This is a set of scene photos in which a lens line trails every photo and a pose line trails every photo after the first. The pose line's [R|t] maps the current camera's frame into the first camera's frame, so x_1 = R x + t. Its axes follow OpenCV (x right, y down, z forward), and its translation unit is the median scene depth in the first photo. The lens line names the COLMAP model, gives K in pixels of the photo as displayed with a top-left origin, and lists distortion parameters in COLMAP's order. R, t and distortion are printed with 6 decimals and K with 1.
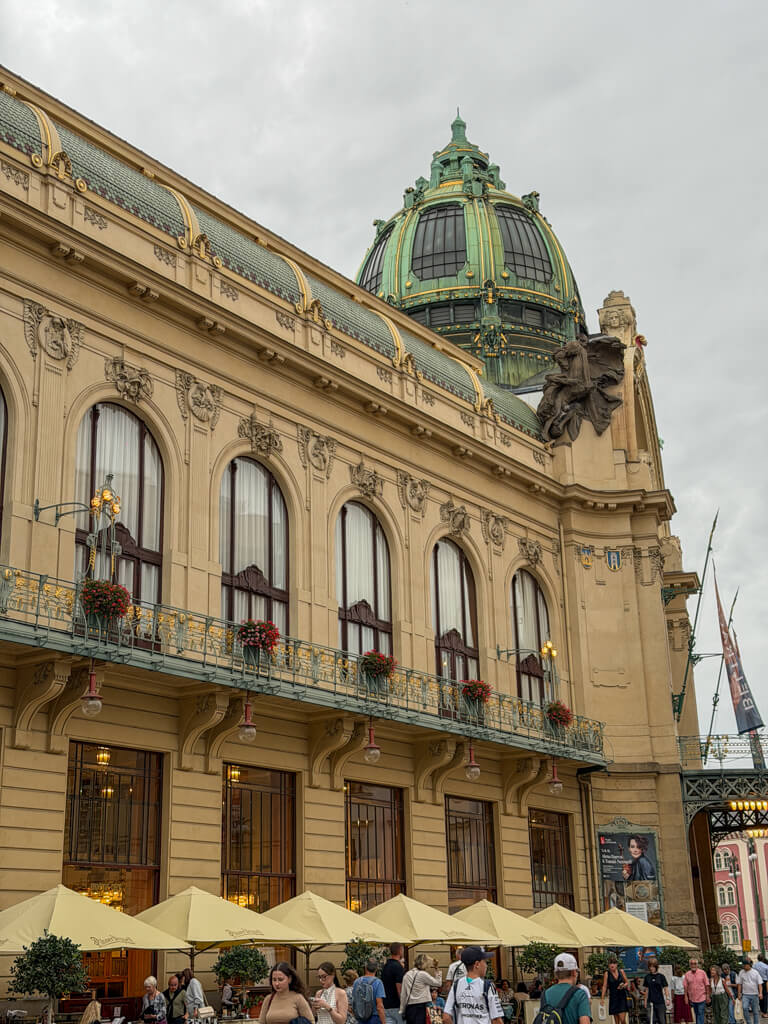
lens RADIAL K [[1430.7, 0, 383.0], [0, 1430.7, 497.5], [0, 0, 1]] dist [0.108187, 0.003156]
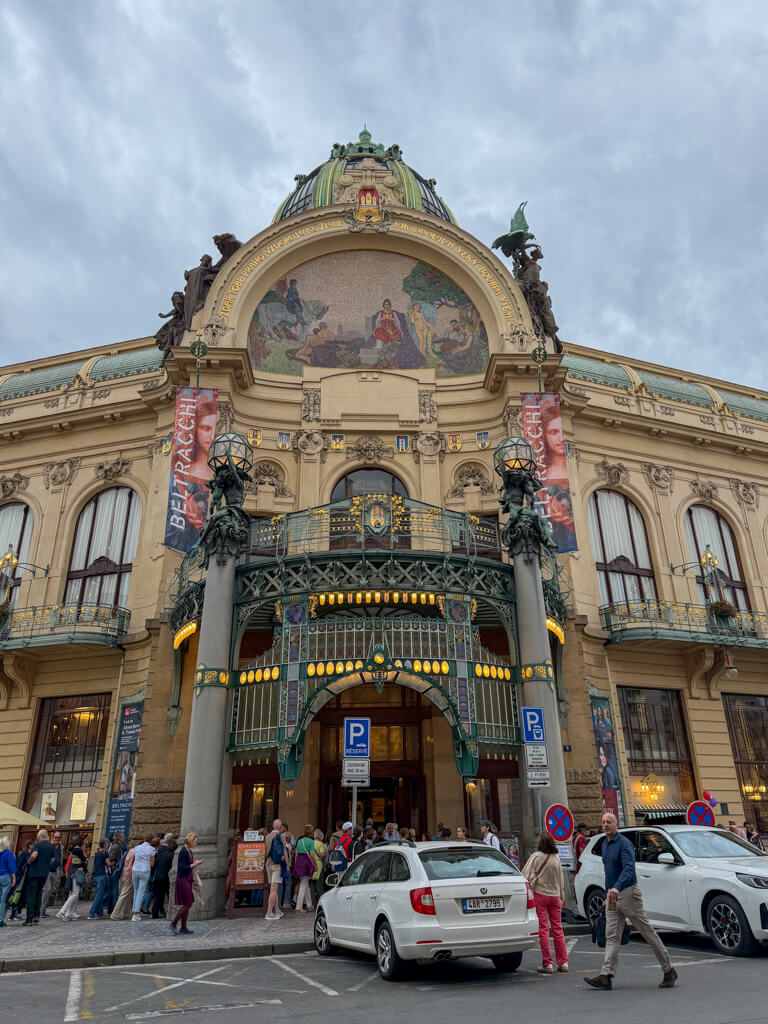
lens RADIAL K [[739.2, 0, 426.5], [0, 739.2, 491.0], [0, 0, 1]] dist [0.049870, -0.097185]
pose [[0.838112, -0.214499, -0.501556, 0.081672], [0.161984, 0.975835, -0.146653, 0.034366], [0.520892, 0.041667, 0.852605, 0.112664]]
